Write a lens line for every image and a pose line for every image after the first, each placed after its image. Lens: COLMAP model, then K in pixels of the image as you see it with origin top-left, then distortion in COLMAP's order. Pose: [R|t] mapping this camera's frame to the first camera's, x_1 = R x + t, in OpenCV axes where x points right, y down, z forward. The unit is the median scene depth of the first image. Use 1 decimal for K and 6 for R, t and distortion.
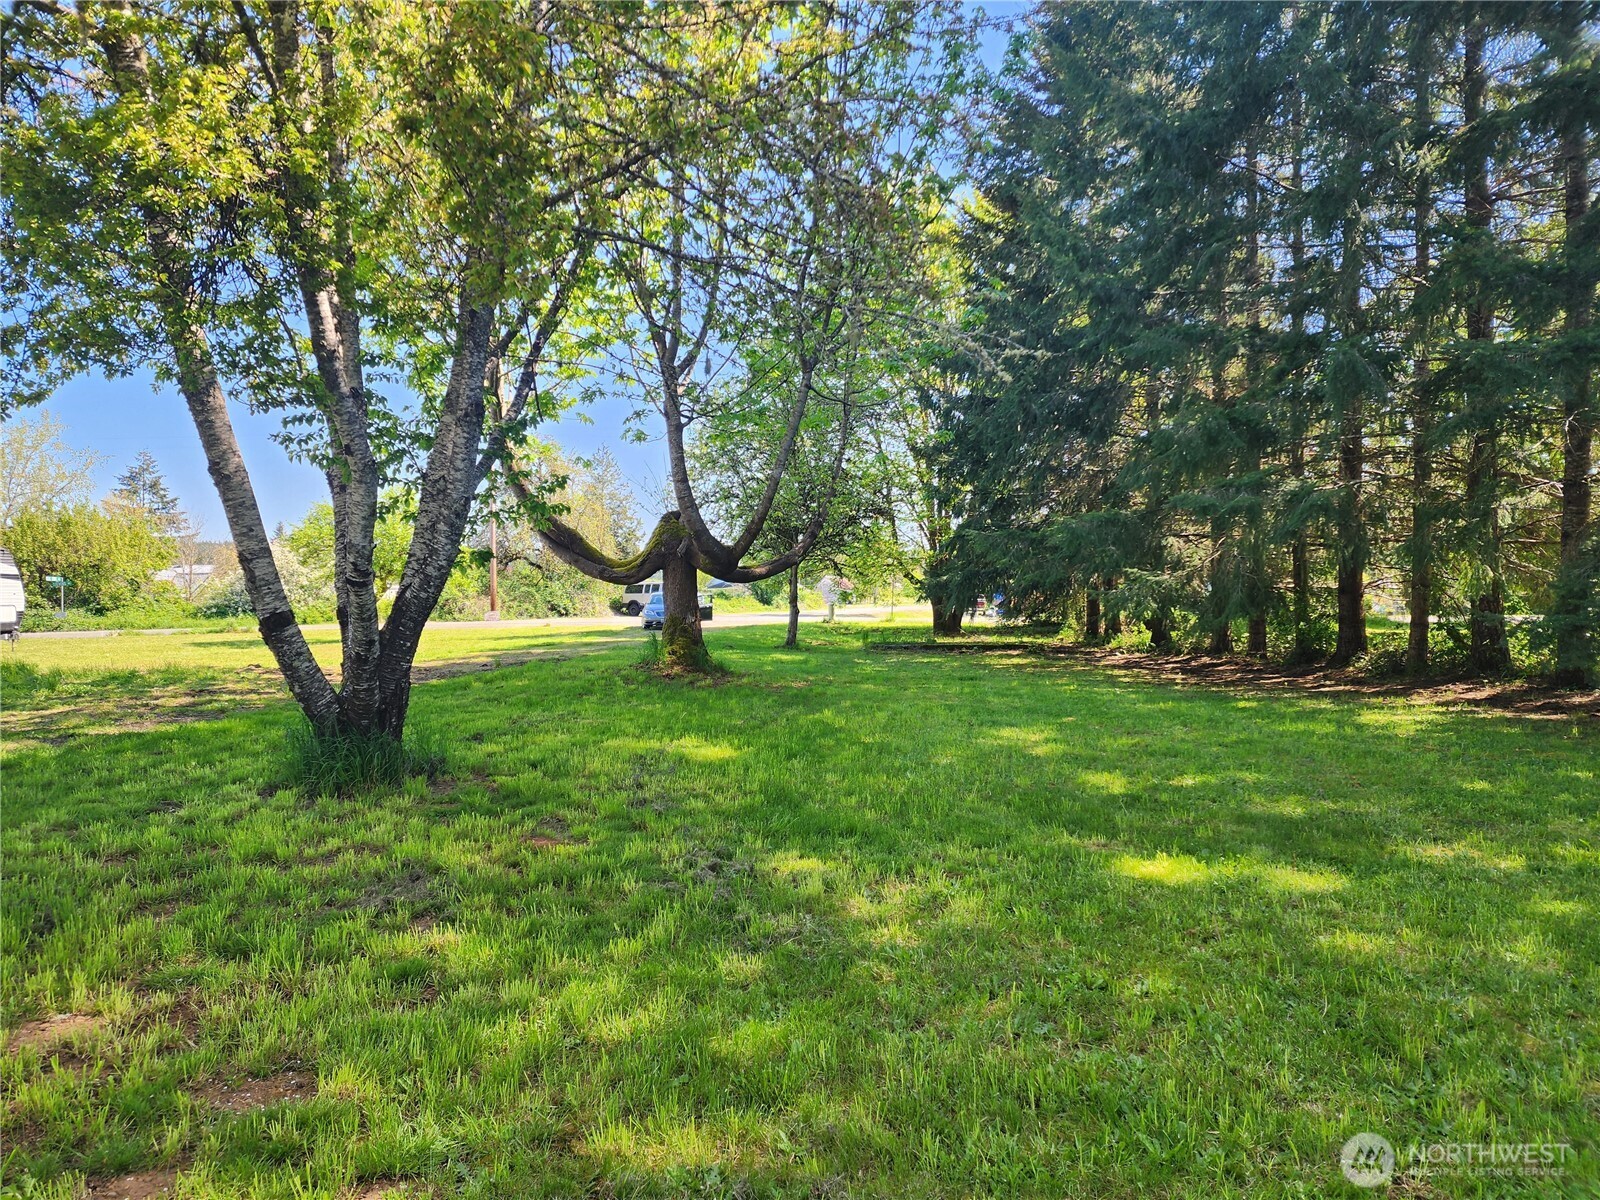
lens RADIAL K [[1060.6, 0, 800.0], [0, 1060.6, 600.0], [0, 0, 1]] dist [0.142369, -0.166001]
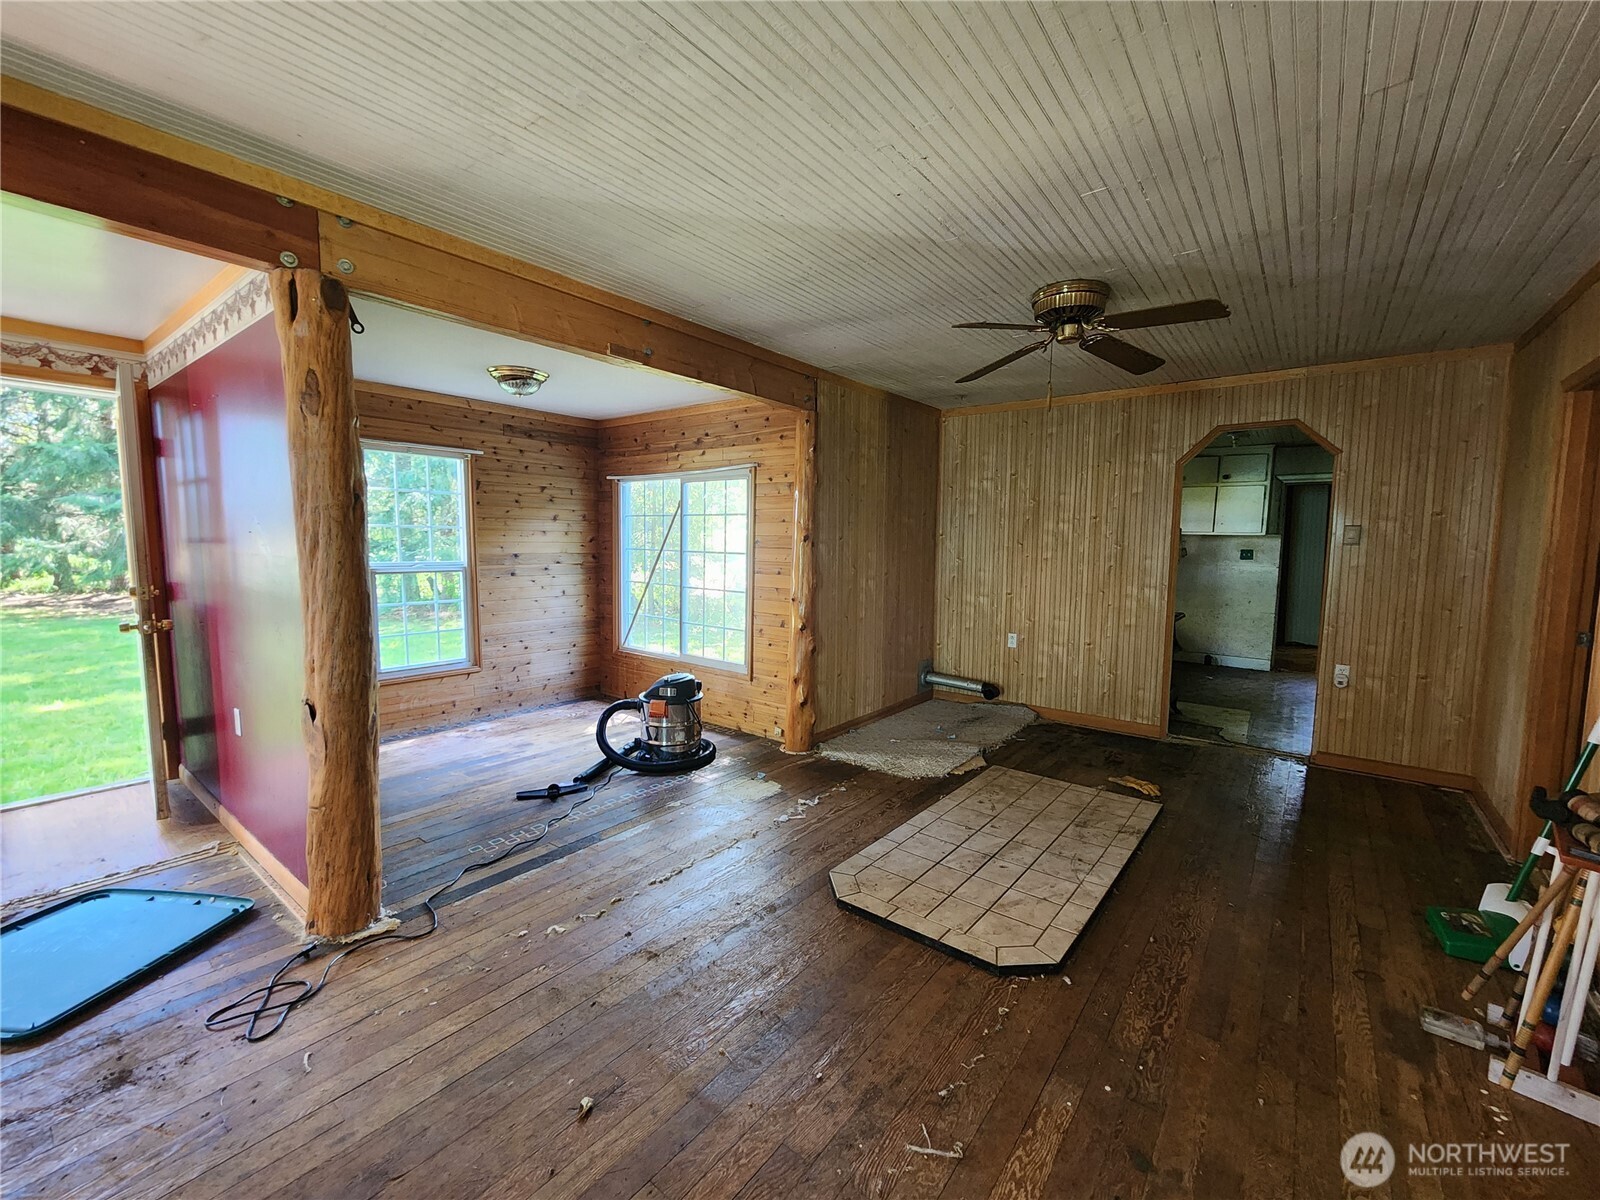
lens RADIAL K [[659.0, 0, 800.0], [0, 659.0, 600.0], [0, 0, 1]] dist [-0.000541, -0.000011]
pose [[0.398898, -0.062885, 0.914836, -0.081834], [-0.015910, 0.997021, 0.075472, -0.027685], [-0.916857, -0.044660, 0.396709, -0.270234]]
